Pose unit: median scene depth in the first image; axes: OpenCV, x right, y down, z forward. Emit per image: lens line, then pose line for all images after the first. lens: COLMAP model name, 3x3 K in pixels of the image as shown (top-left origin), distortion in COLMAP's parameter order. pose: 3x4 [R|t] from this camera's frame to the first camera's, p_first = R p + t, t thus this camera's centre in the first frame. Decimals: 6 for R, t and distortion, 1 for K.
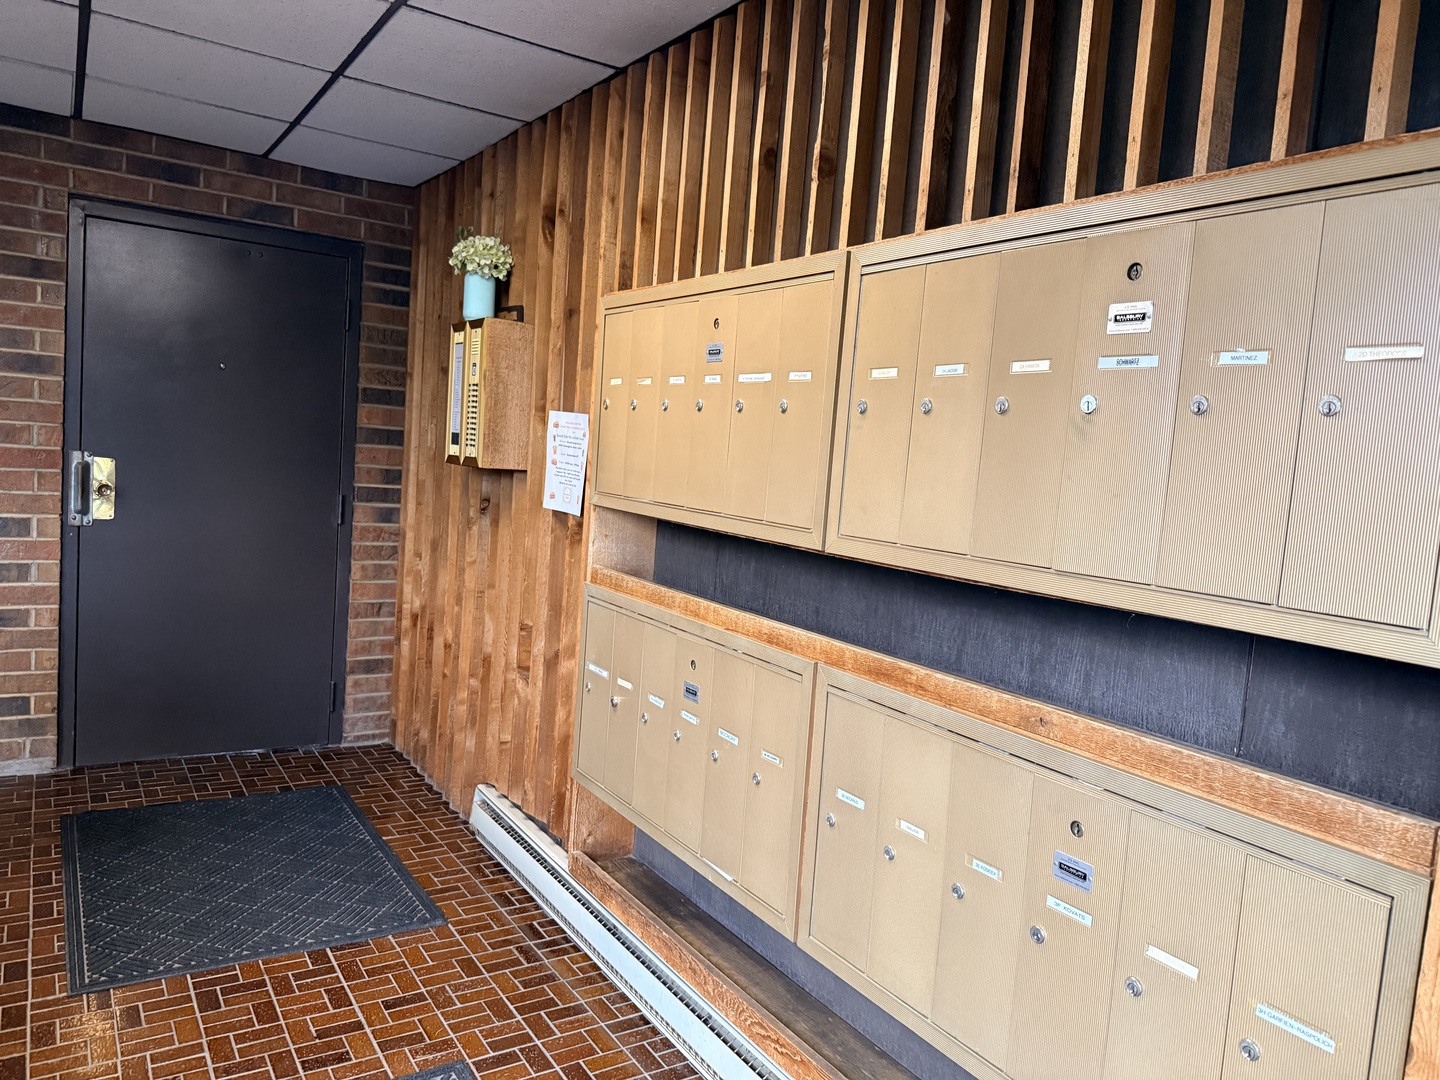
lens RADIAL K [[1023.4, 0, 720.7], [0, 1023.4, 539.1], [0, 0, 1]] dist [-0.001642, -0.001652]
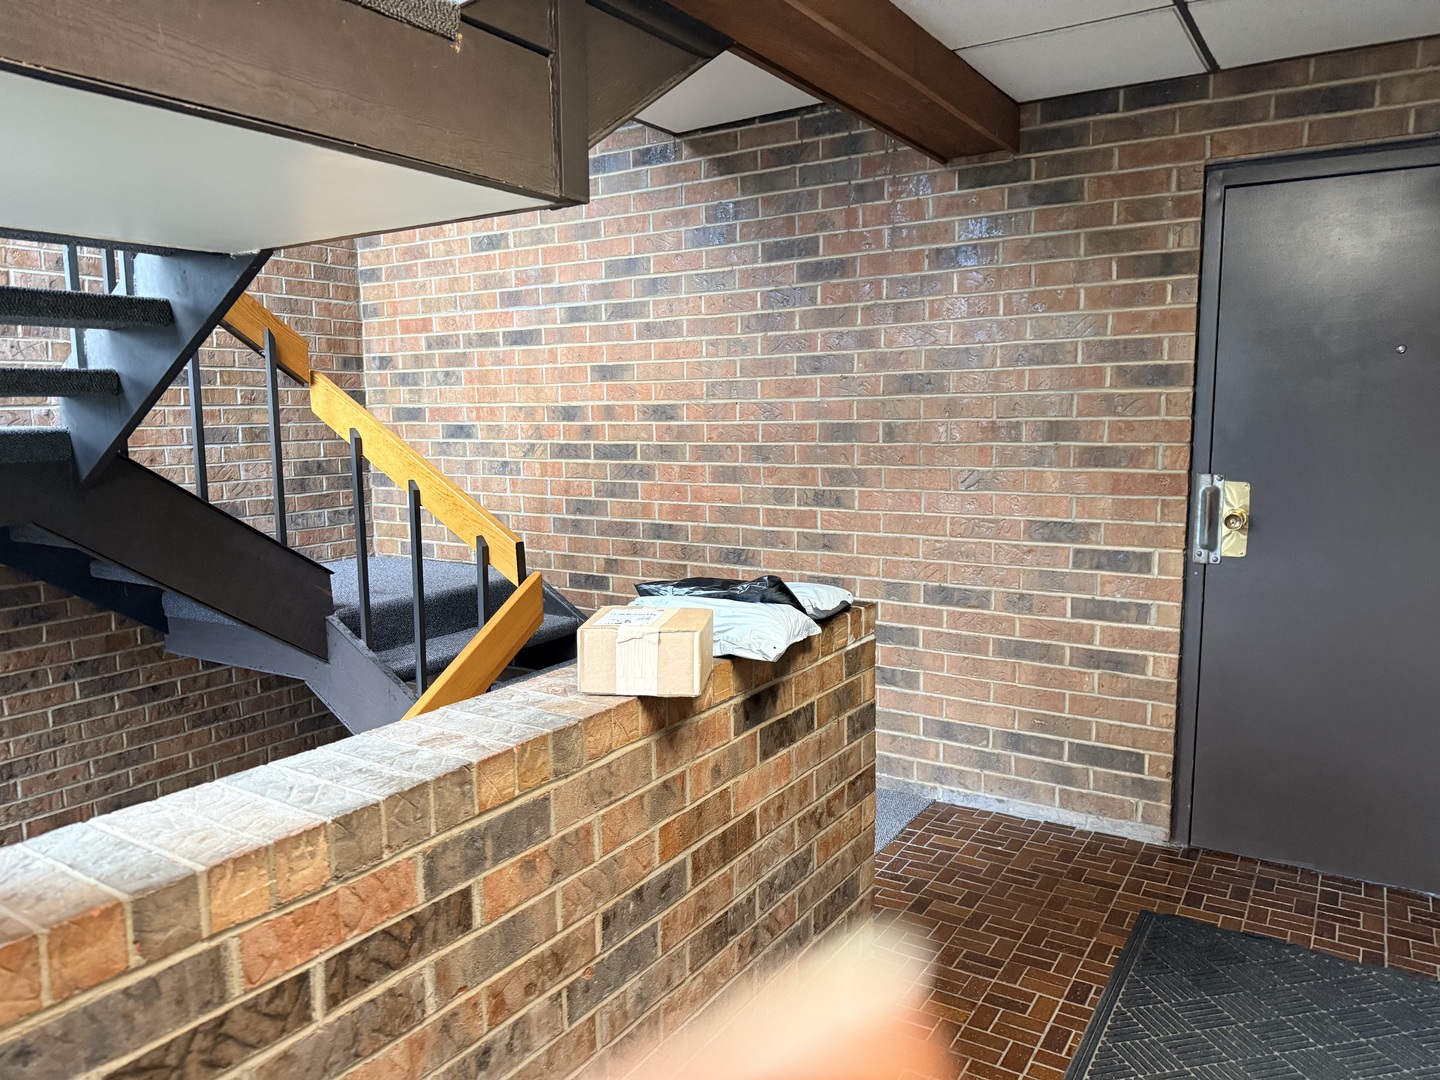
lens RADIAL K [[1023.4, 0, 720.4], [0, 1023.4, 541.2], [0, 0, 1]] dist [-0.001642, -0.001652]
pose [[0.407167, 0.037549, -0.912581, -0.025959], [-0.042179, 0.998862, 0.022280, -0.033931], [0.912379, 0.029420, 0.408288, 0.301316]]
